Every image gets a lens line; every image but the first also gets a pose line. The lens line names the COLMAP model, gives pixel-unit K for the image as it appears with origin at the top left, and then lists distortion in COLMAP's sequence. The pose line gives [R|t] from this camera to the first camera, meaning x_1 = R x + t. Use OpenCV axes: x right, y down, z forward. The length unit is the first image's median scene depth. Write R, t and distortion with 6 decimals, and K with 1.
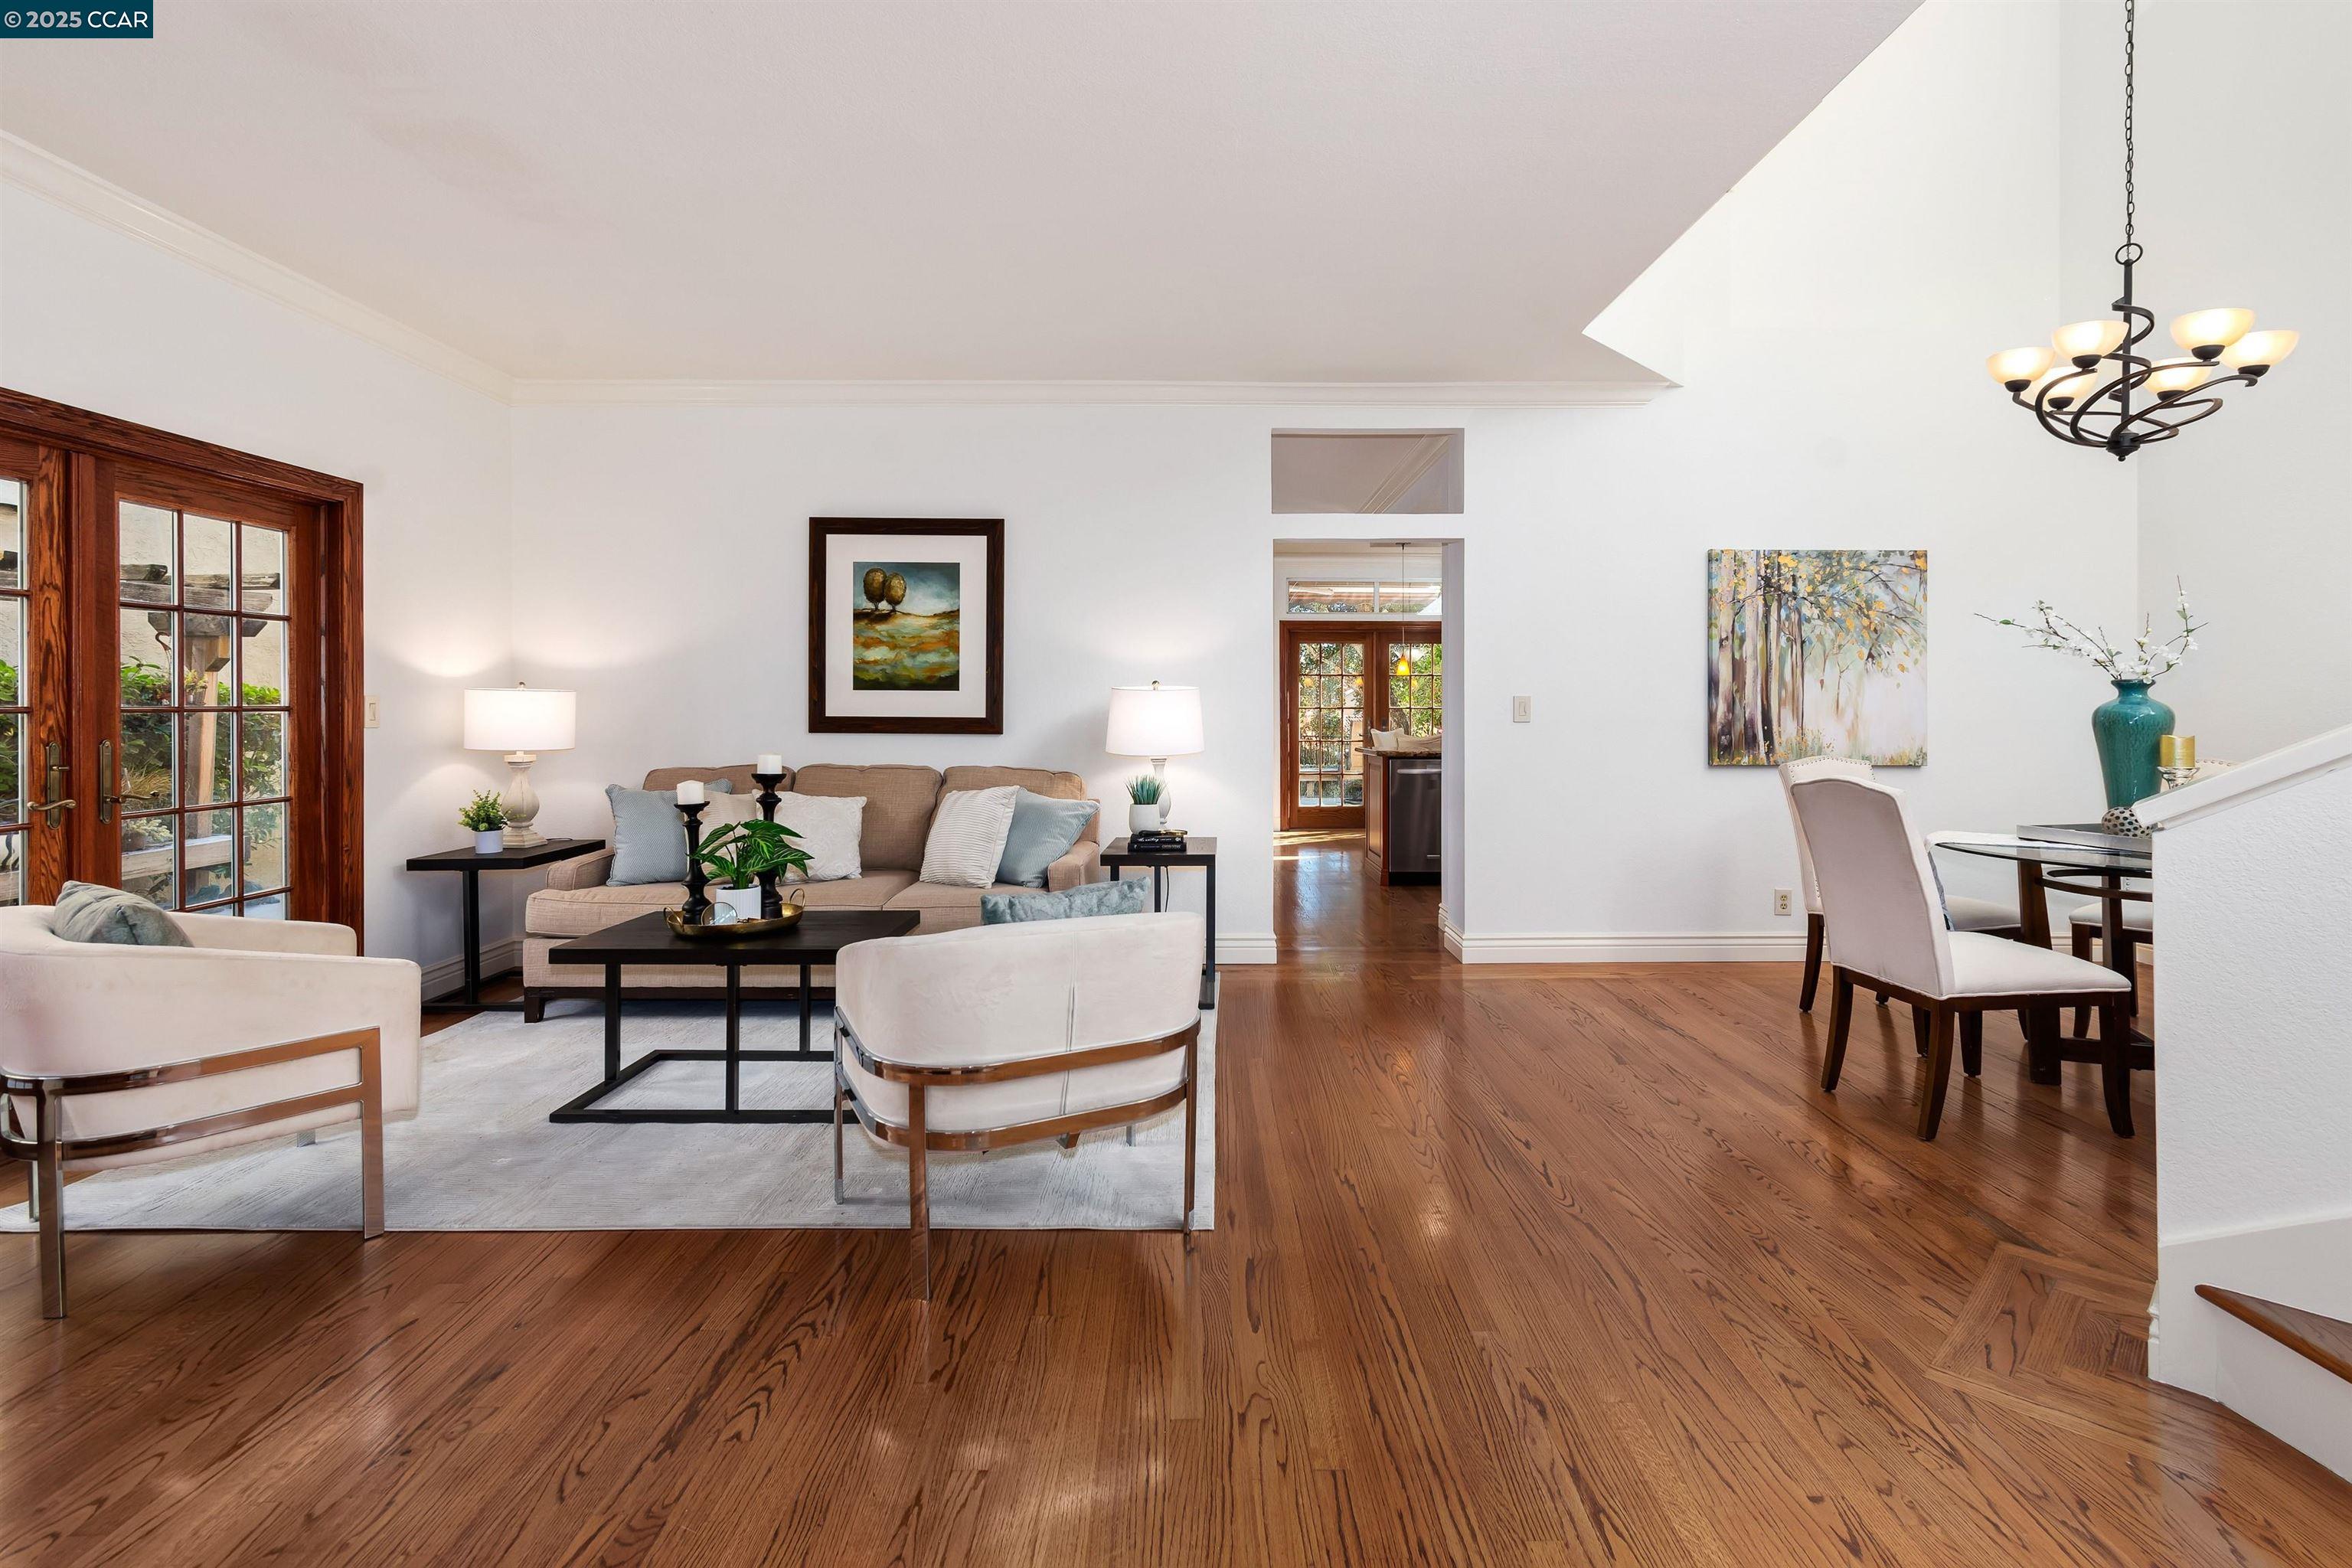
lens RADIAL K [[1098.1, 0, 1184.9], [0, 1098.1, 705.8], [0, 0, 1]] dist [0.000440, -0.000478]
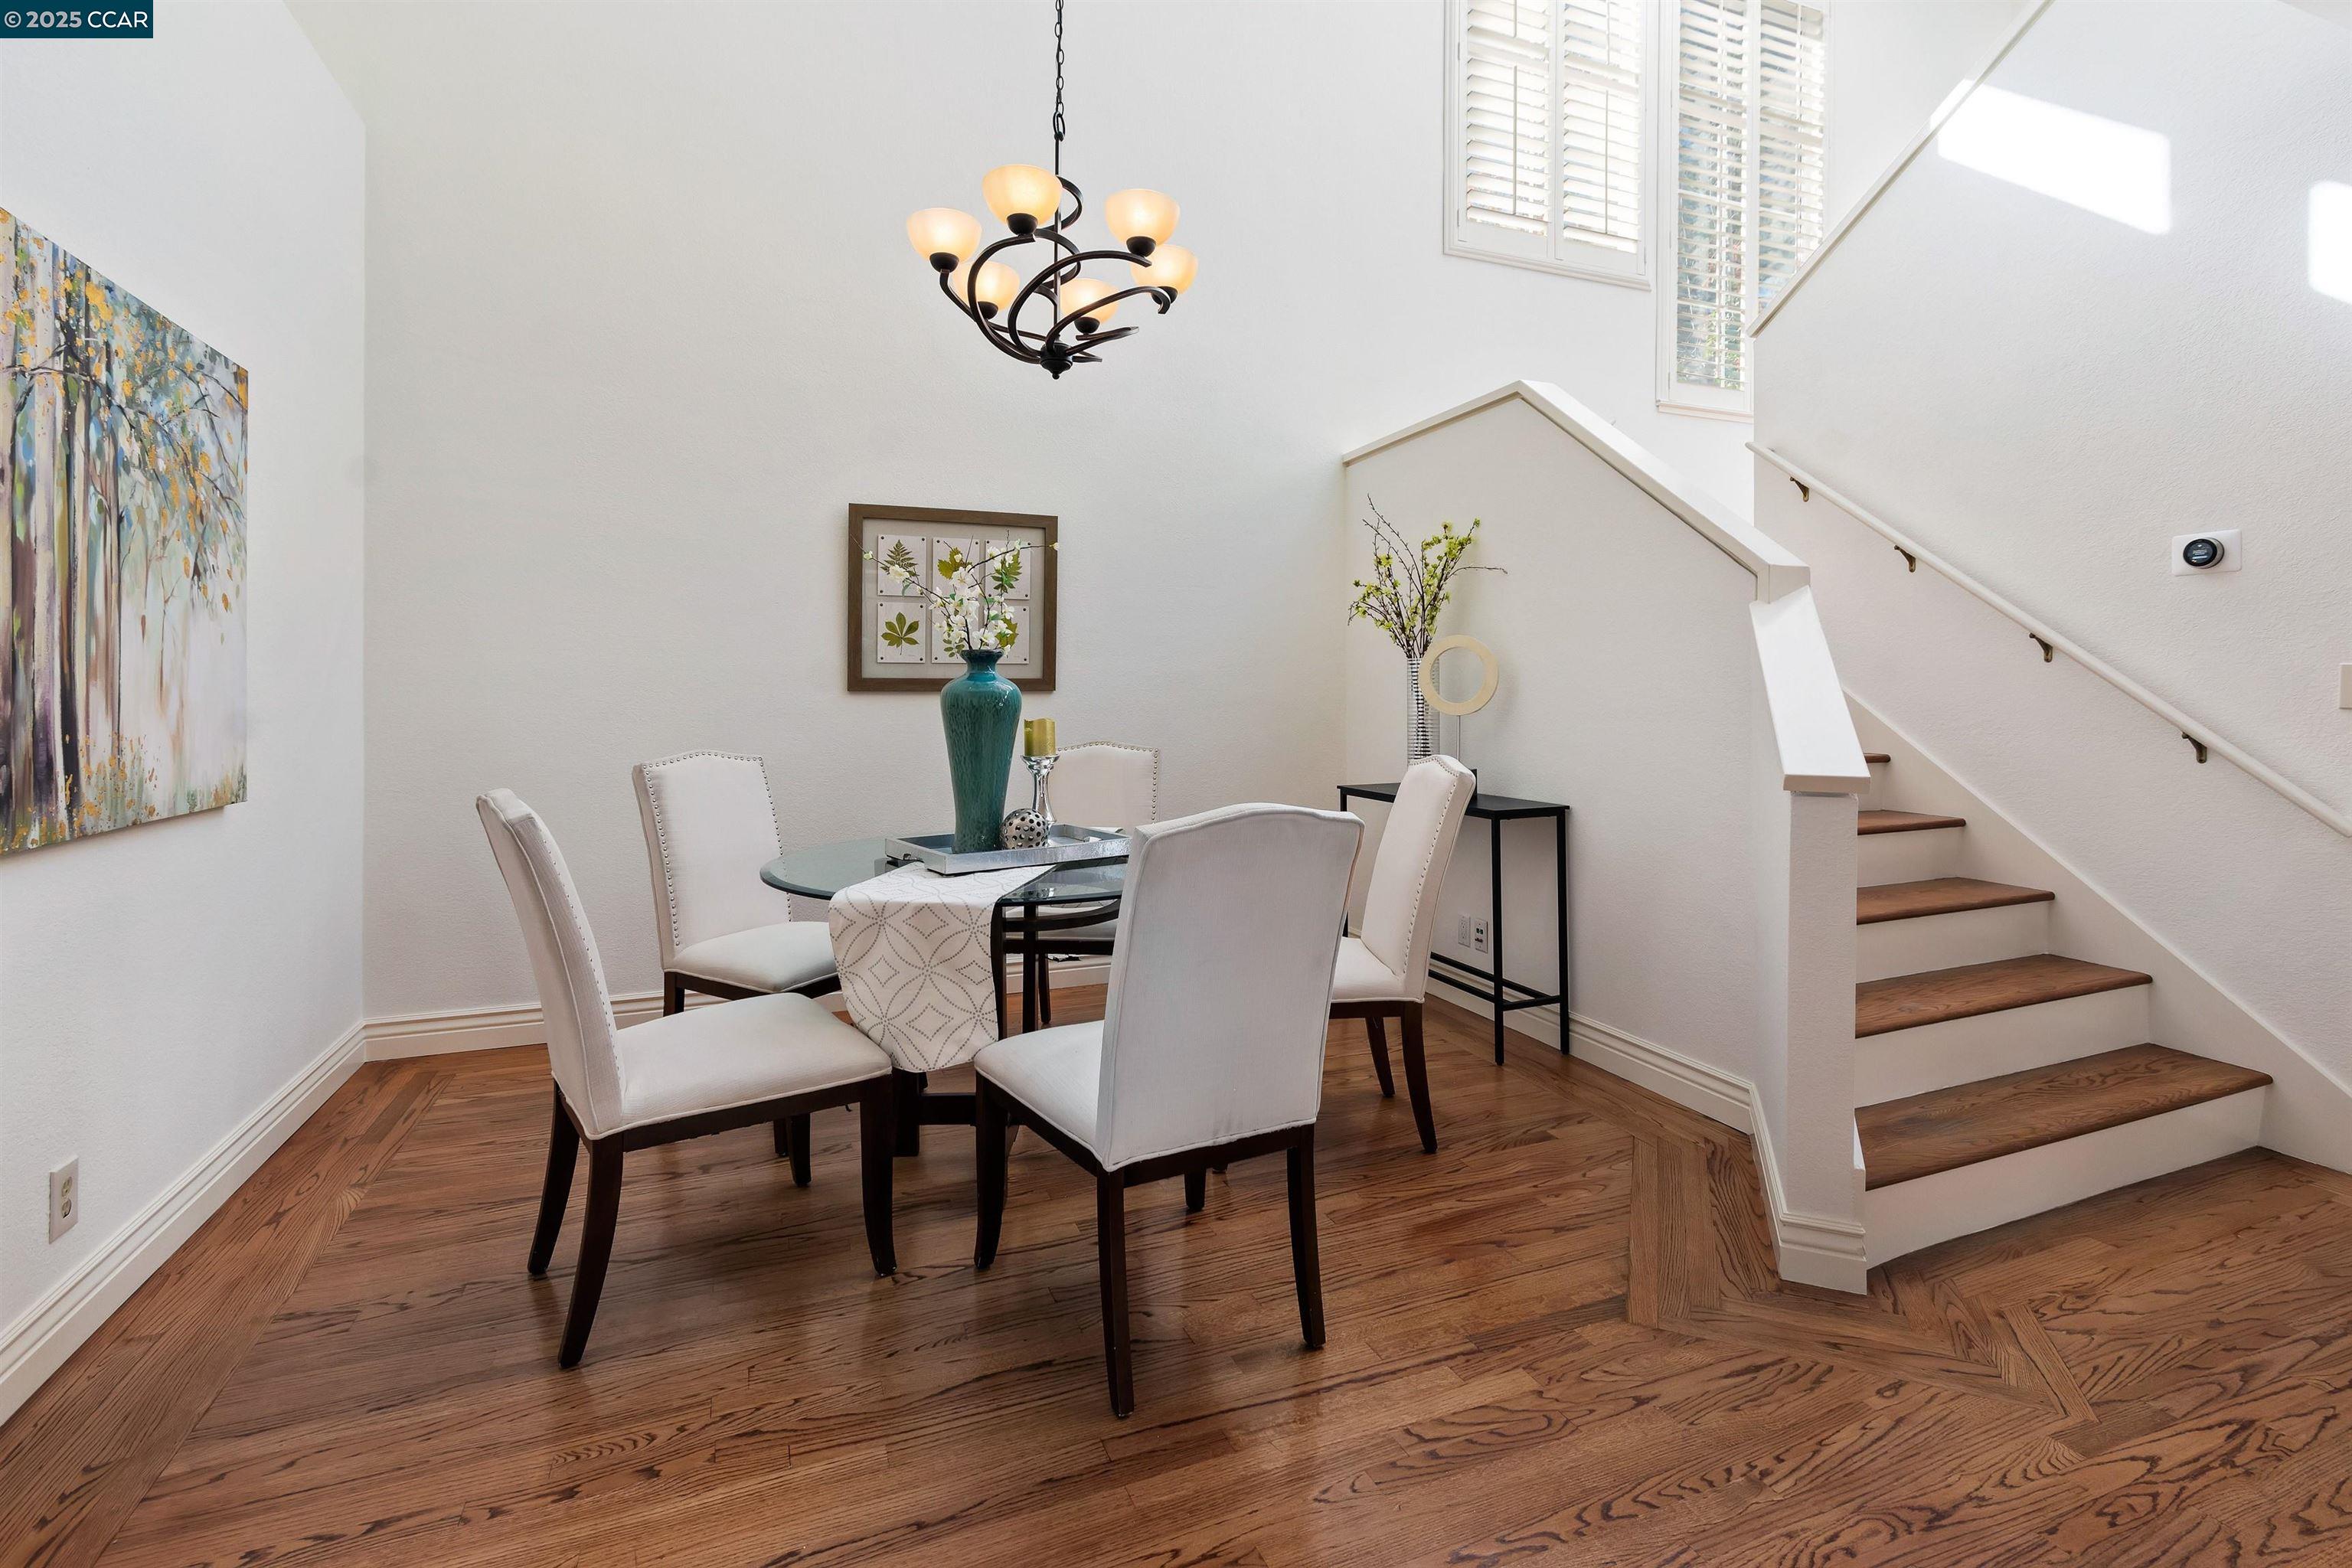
lens RADIAL K [[1101.4, 0, 1173.8], [0, 1101.4, 738.1], [0, 0, 1]] dist [-0.001990, -0.000685]
pose [[-0.363406, -0.044578, 0.930564, 0.051228], [-0.002560, 0.998899, 0.046852, 0.001519], [-0.931627, 0.014644, -0.363120, 0.791484]]
